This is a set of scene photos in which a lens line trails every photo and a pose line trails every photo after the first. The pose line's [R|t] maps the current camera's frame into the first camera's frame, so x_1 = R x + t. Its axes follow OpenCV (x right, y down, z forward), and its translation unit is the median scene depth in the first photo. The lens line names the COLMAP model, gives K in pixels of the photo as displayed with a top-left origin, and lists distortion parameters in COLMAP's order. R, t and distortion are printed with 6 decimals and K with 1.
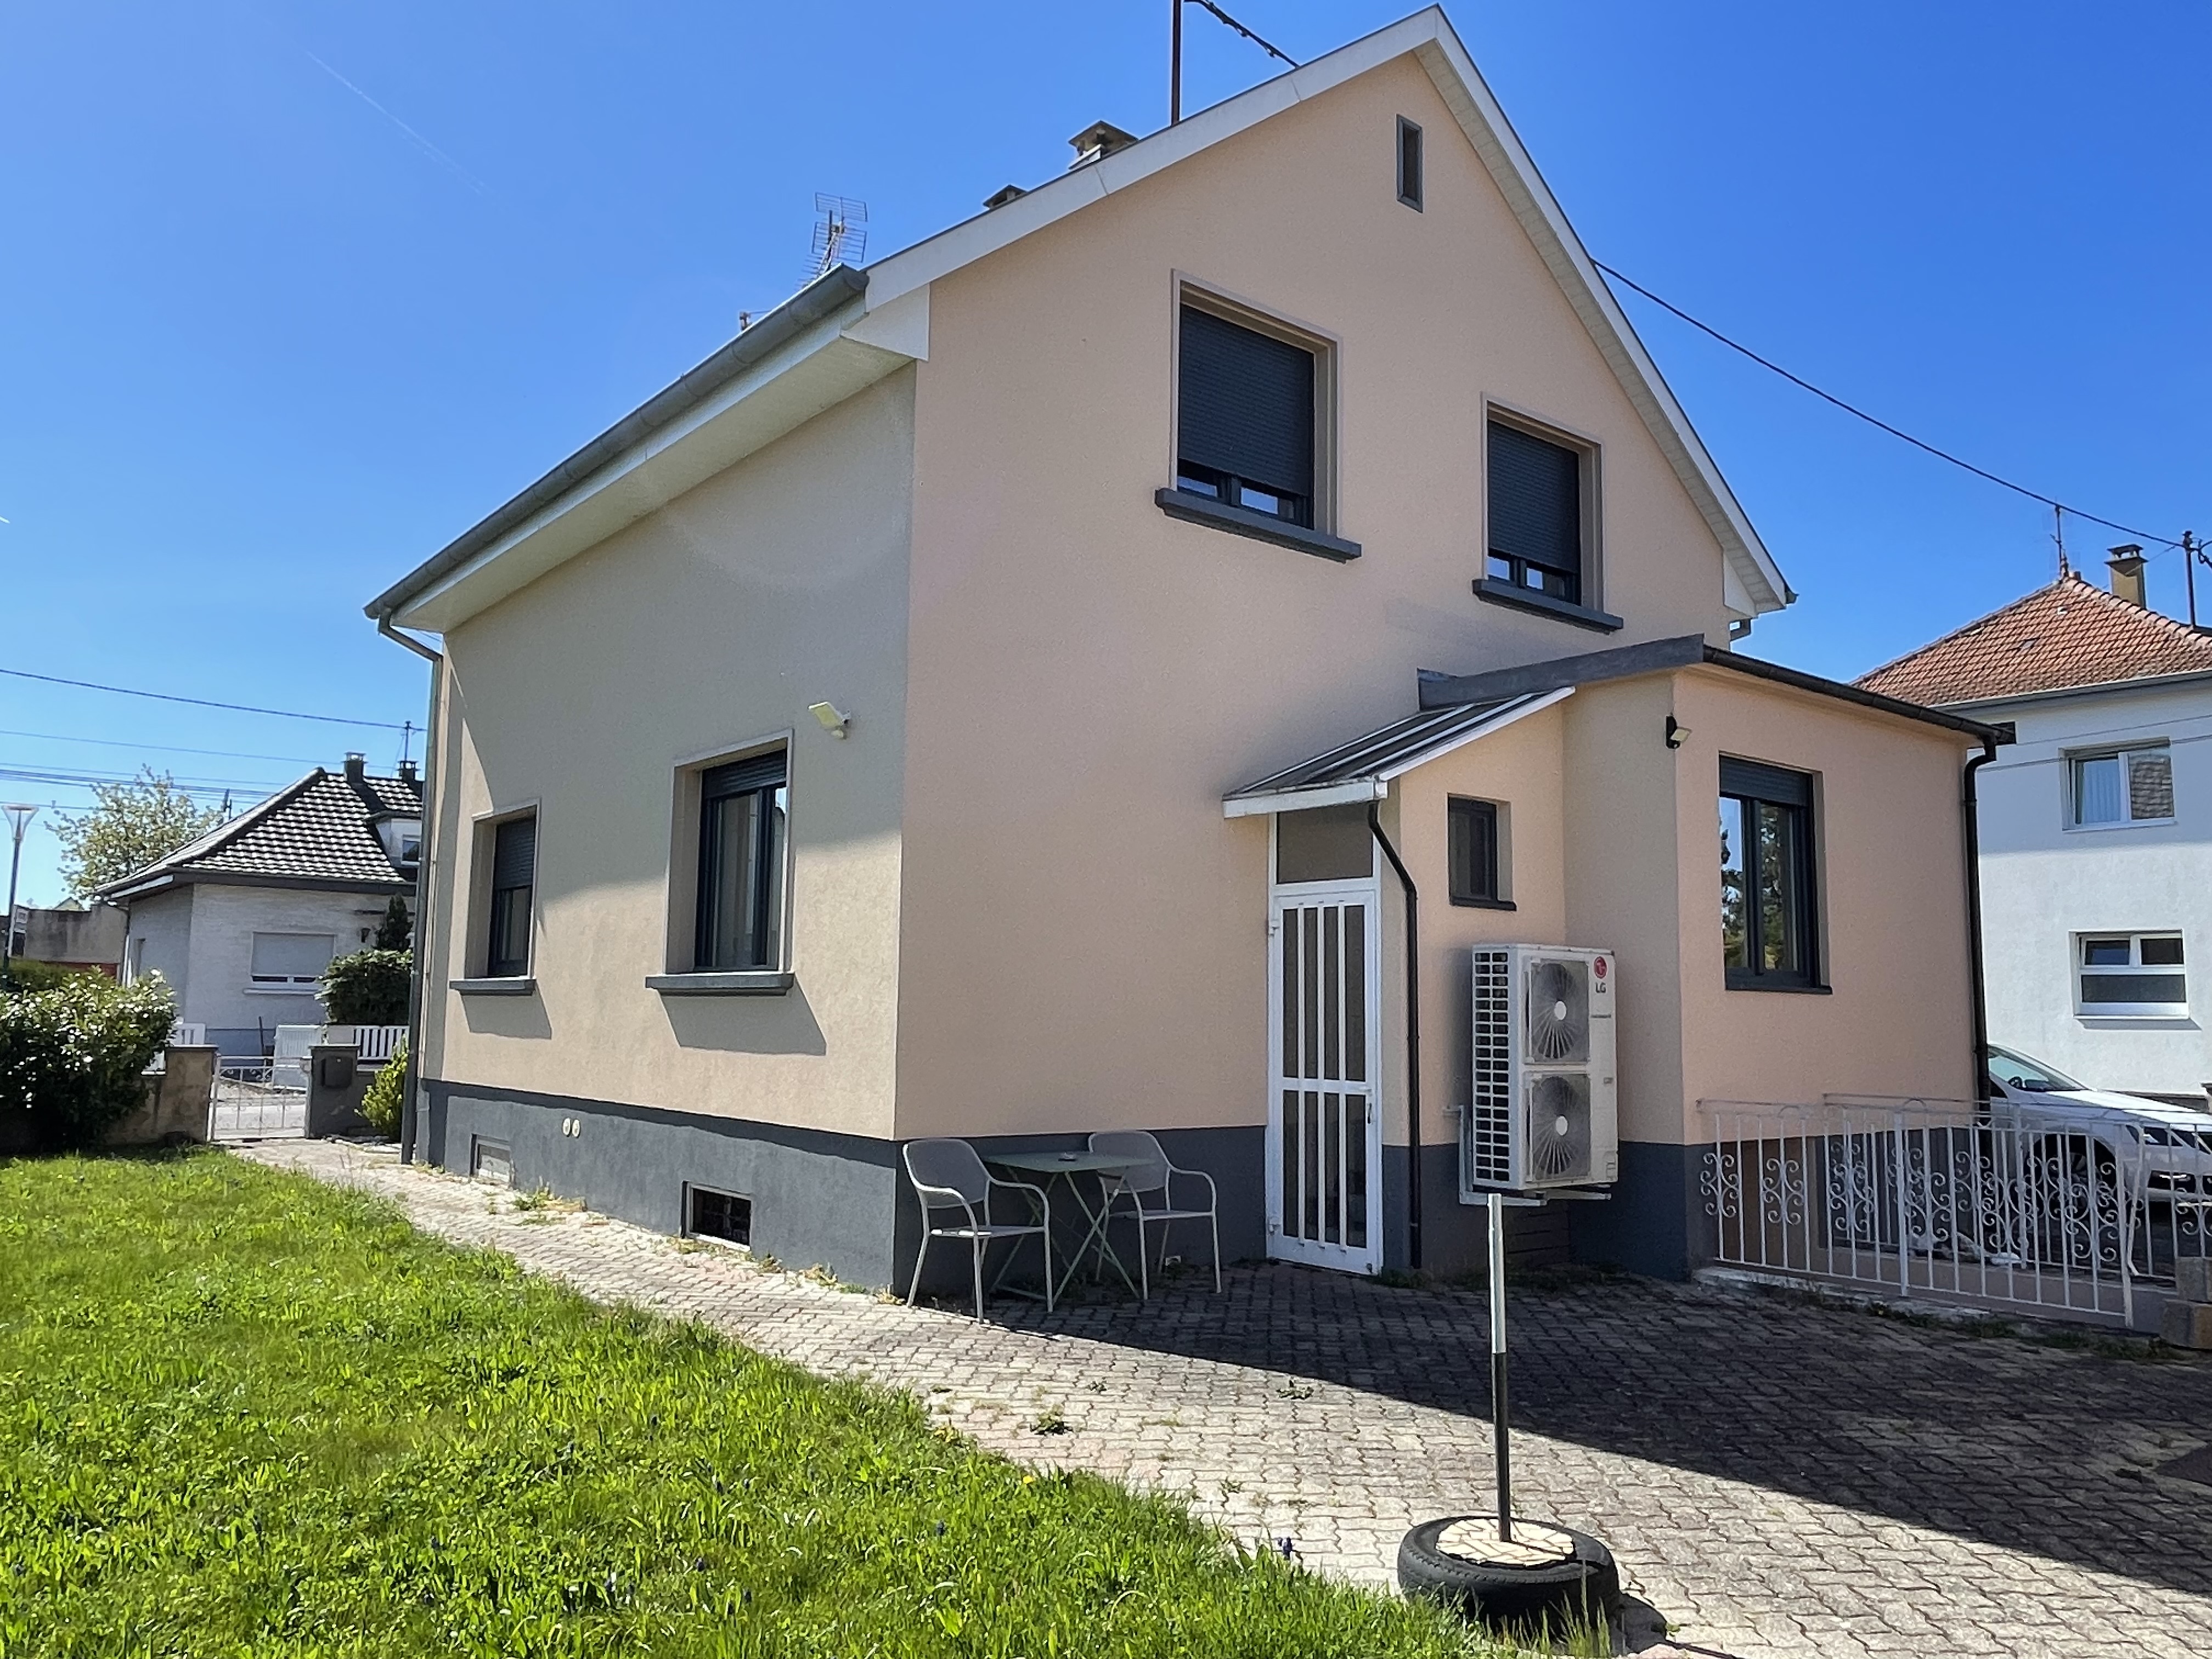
lens RADIAL K [[1611.0, 0, 1104.0], [0, 1611.0, 829.2], [0, 0, 1]] dist [0.007384, 0.004633]
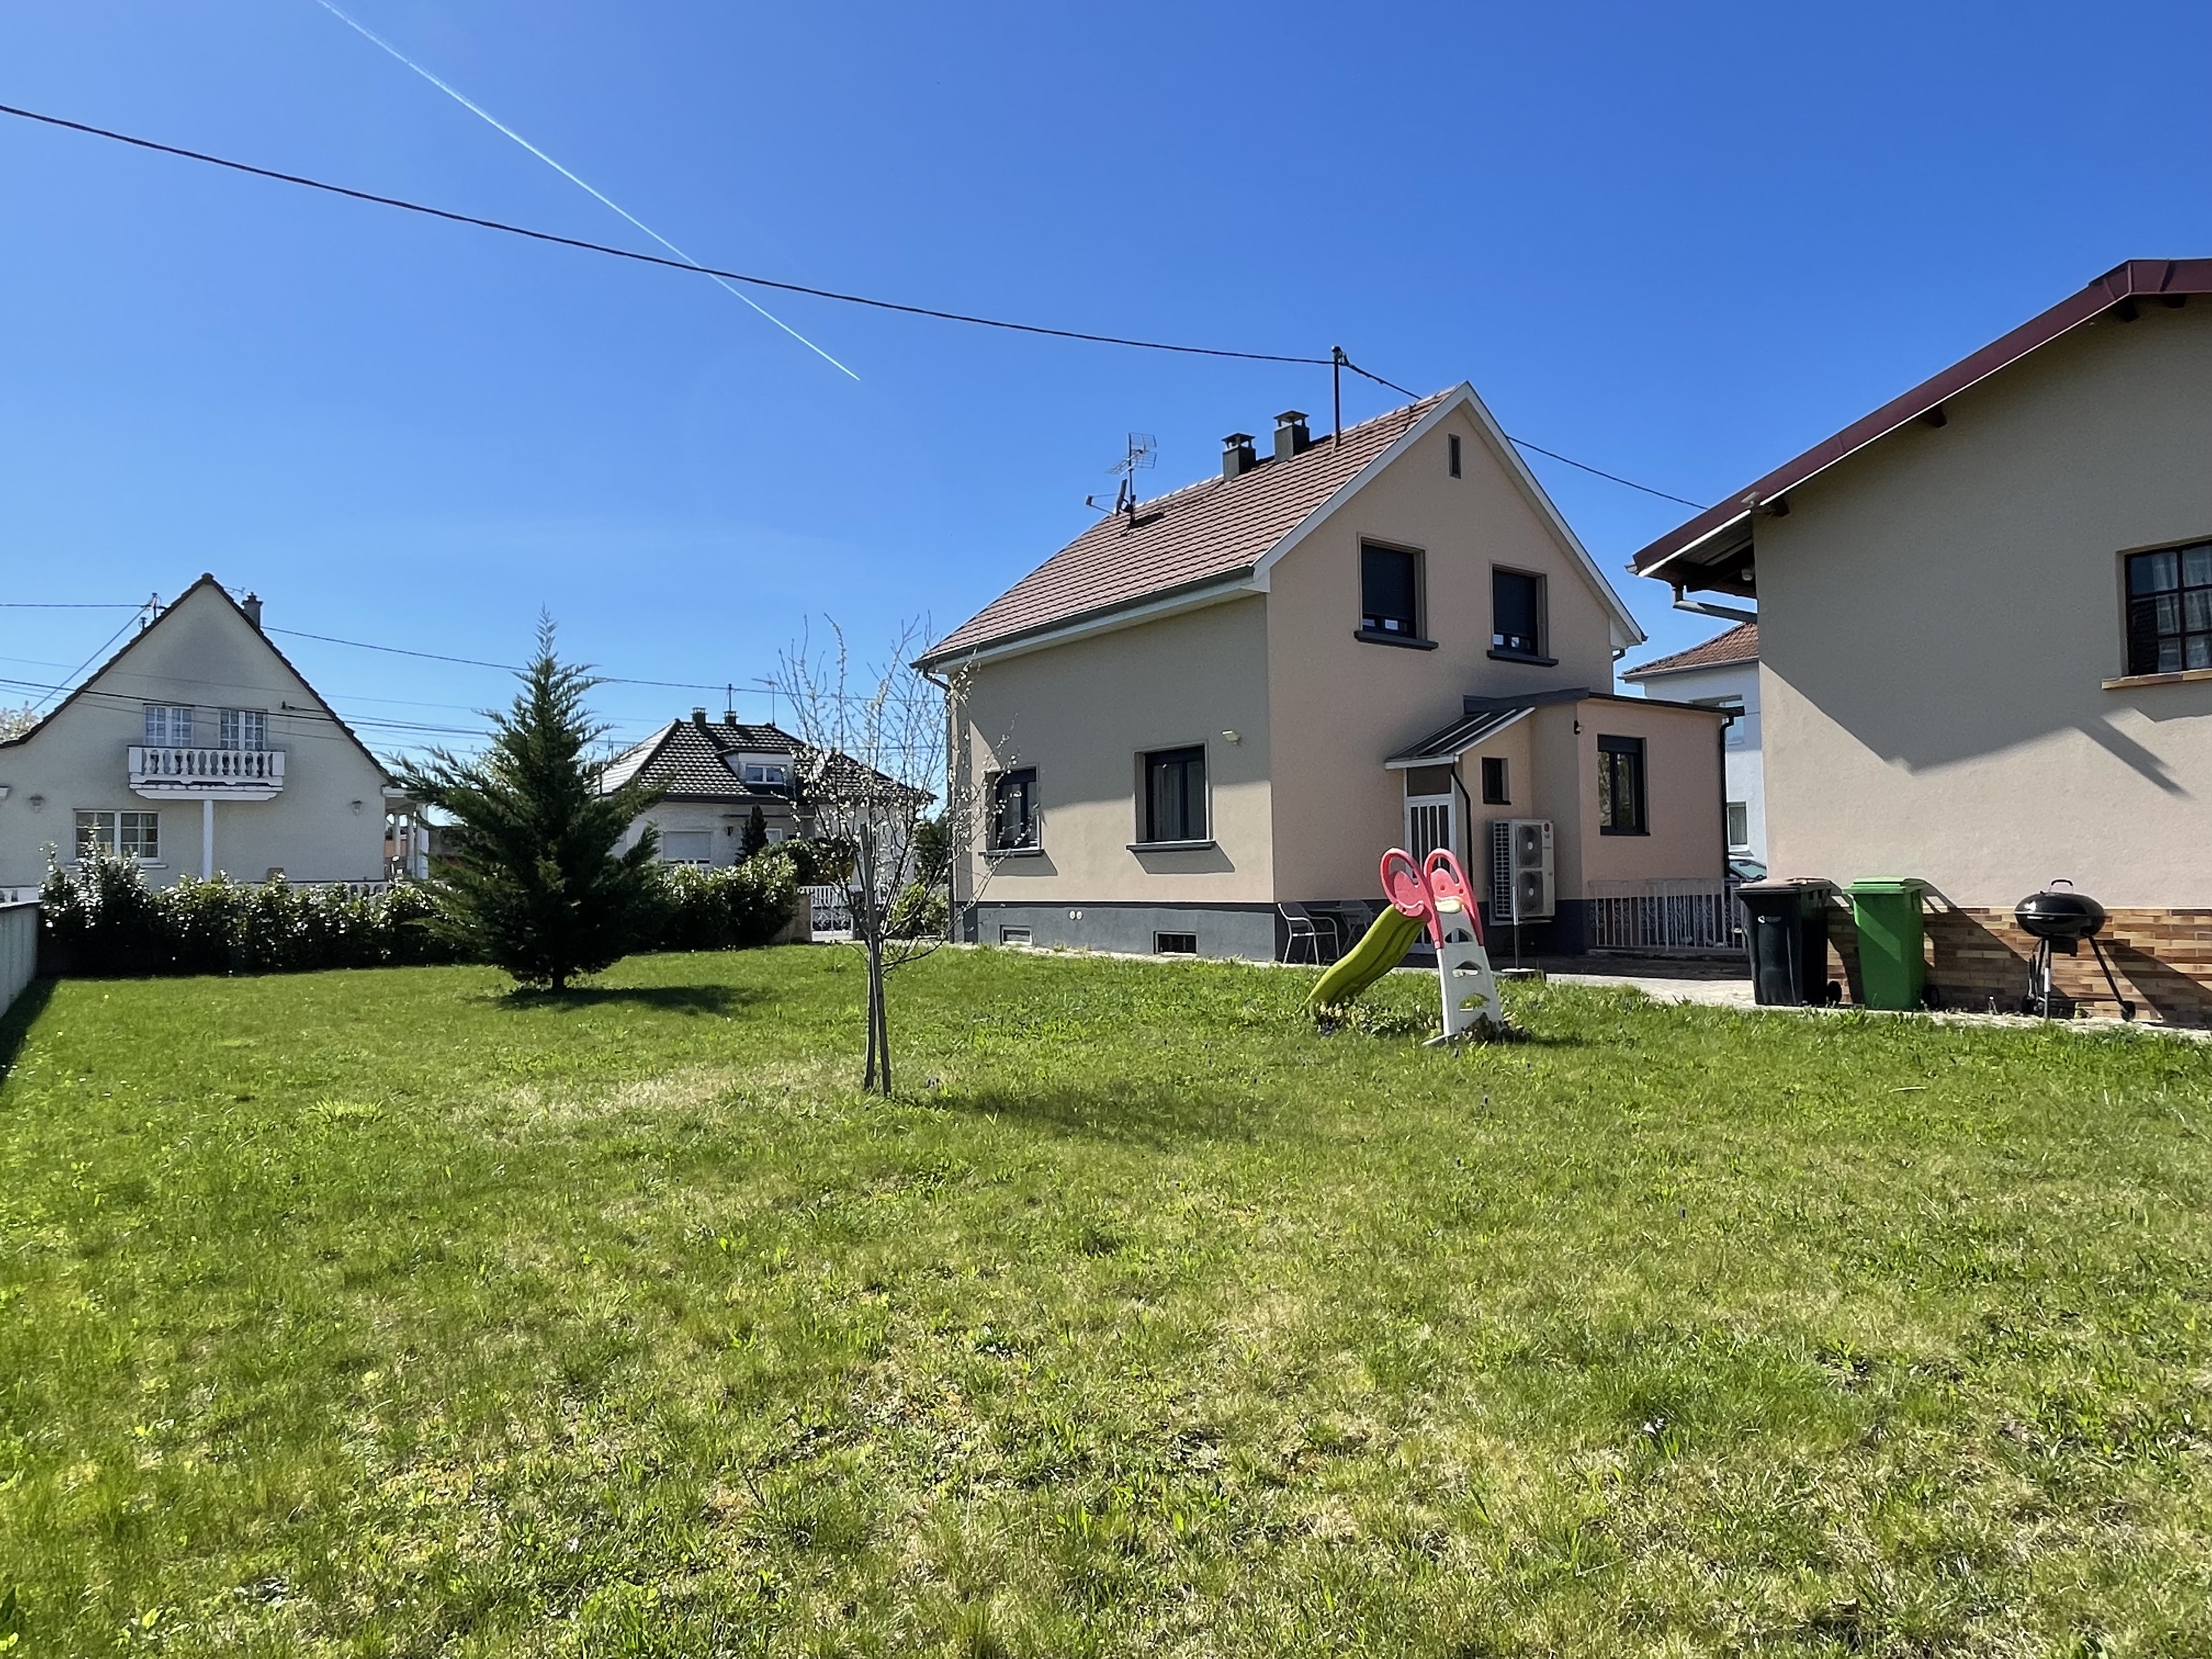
lens RADIAL K [[1360.5, 0, 1107.6], [0, 1360.5, 830.6], [0, 0, 1]] dist [-0.003714, -0.000029]
pose [[0.999228, -0.031743, -0.023144, -0.277628], [0.033466, 0.996364, 0.078345, -0.083883], [0.020573, -0.079059, 0.996658, -0.958249]]
